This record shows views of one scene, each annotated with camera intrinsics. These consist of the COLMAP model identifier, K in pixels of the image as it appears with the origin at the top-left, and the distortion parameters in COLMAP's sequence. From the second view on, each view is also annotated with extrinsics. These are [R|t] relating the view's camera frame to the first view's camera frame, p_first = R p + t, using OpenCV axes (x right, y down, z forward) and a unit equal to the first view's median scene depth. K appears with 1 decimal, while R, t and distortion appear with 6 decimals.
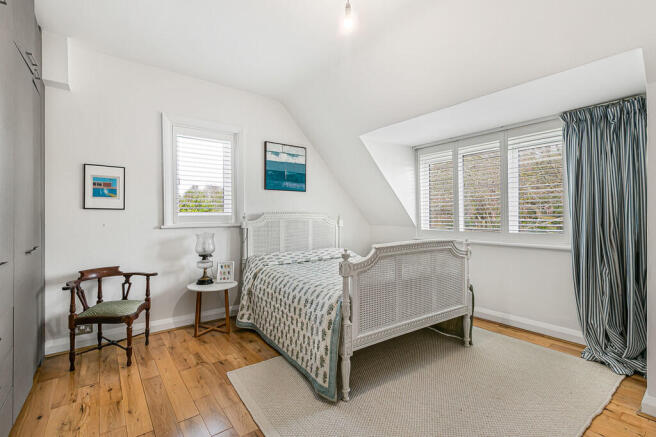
lens RADIAL K [[304.2, 0, 328.8], [0, 304.2, 217.2], [0, 0, 1]] dist [0.004788, -0.000237]
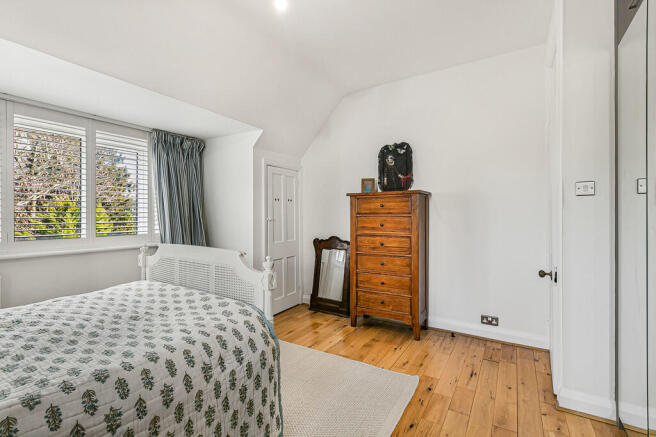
lens RADIAL K [[304.2, 0, 325.3], [0, 304.2, 215.2], [0, 0, 1]] dist [0.004788, -0.000237]
pose [[-0.385825, -0.000157, 0.922572, -0.578523], [0.010300, 0.999937, 0.004478, -0.010634], [-0.922515, 0.011231, -0.385799, 0.871931]]
